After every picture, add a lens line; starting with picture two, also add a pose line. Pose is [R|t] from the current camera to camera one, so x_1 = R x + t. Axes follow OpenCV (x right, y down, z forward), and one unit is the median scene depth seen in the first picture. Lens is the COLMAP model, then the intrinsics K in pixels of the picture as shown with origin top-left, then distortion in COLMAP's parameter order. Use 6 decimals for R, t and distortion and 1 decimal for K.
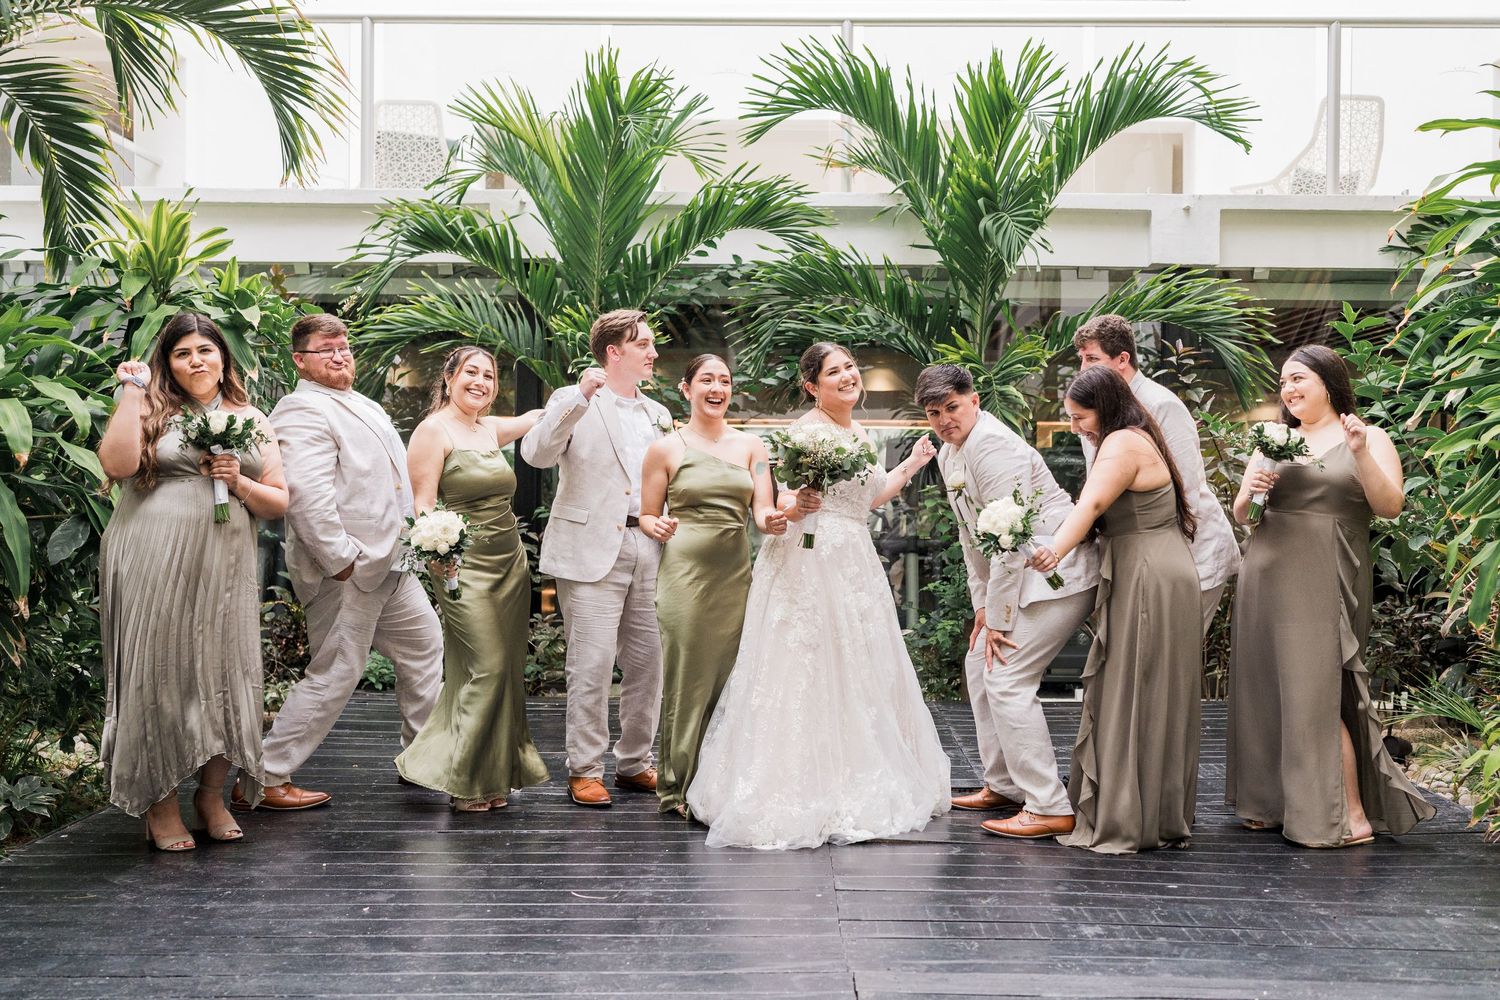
lens RADIAL K [[1319.5, 0, 750.0], [0, 1319.5, 500.0], [0, 0, 1]] dist [0.004638, -0.001935]
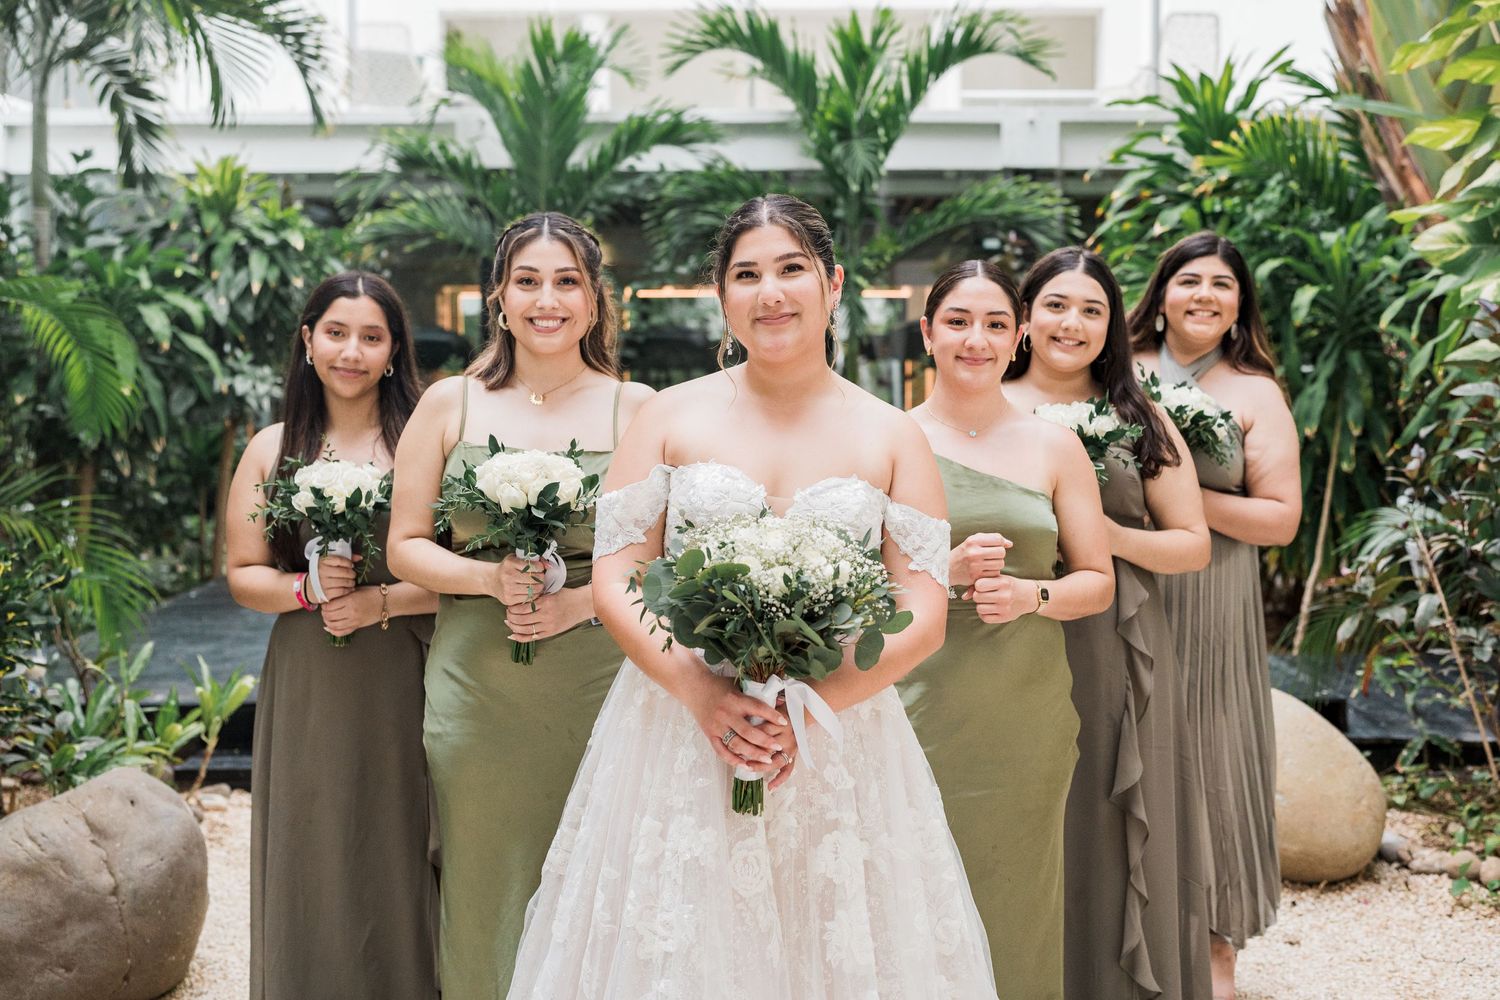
lens RADIAL K [[1523.9, 0, 713.4], [0, 1523.9, 425.4], [0, 0, 1]] dist [-0.006346, -0.001228]
pose [[0.999633, -0.015076, -0.022519, 0.071913], [0.016000, 0.999012, 0.041466, -0.001951], [0.021872, -0.041811, 0.998886, -0.438822]]
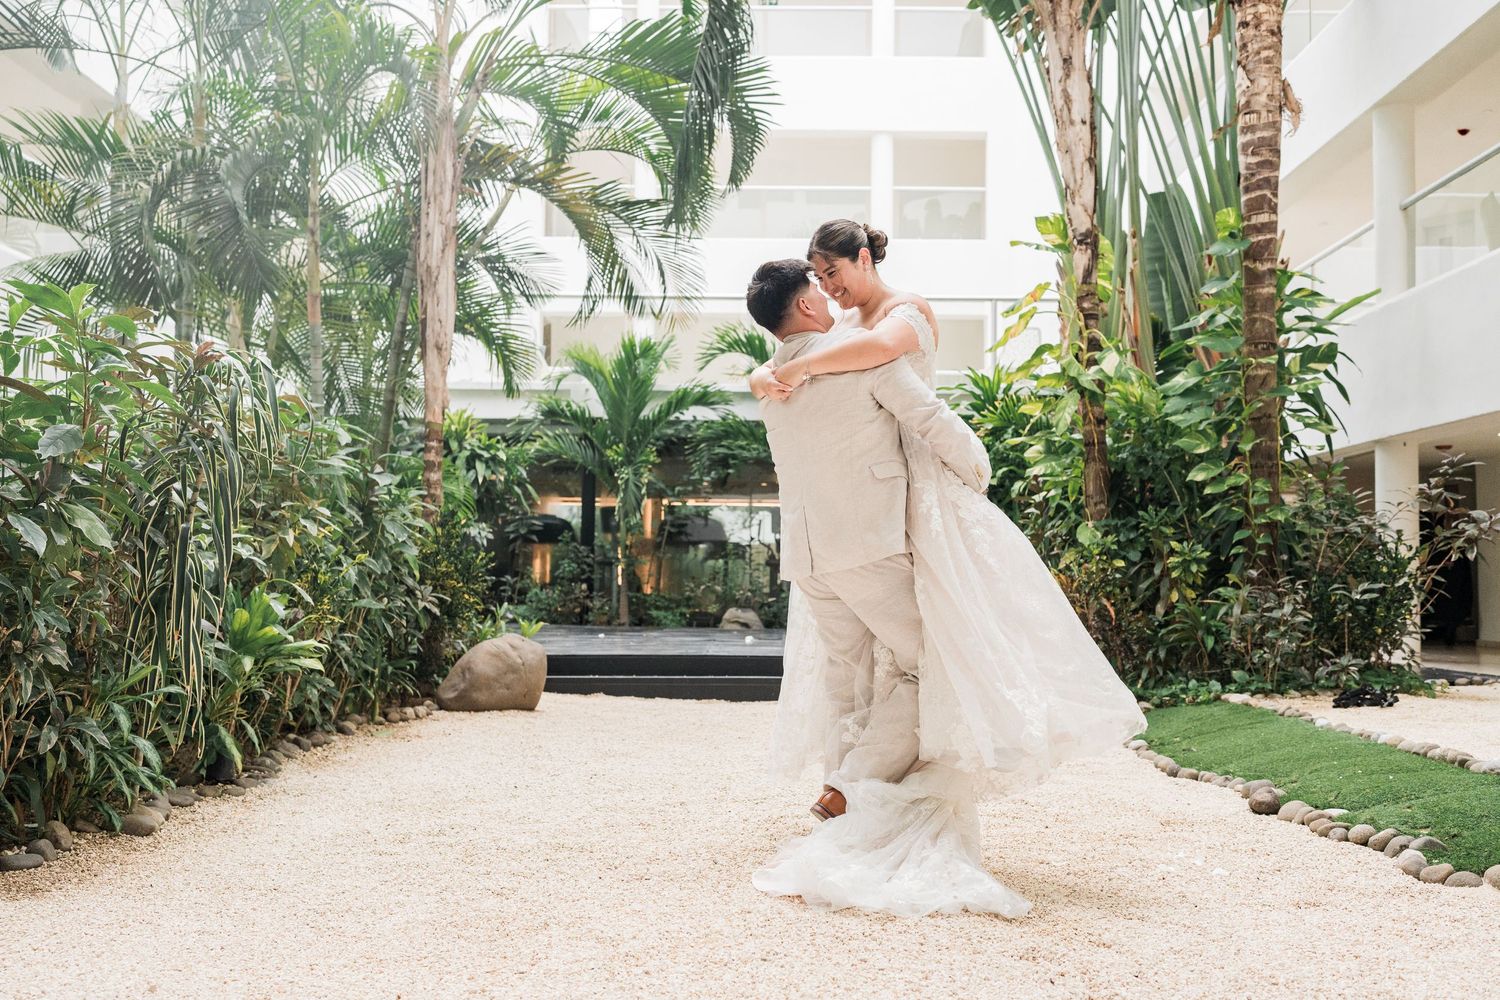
lens RADIAL K [[1473.4, 0, 742.5], [0, 1473.4, 538.1], [0, 0, 1]] dist [0.000421, 0.005136]
pose [[0.999975, -0.005871, -0.003920, 0.077002], [0.005692, 0.999007, -0.044193, 0.108942], [0.004176, 0.044170, 0.999015, -1.335969]]
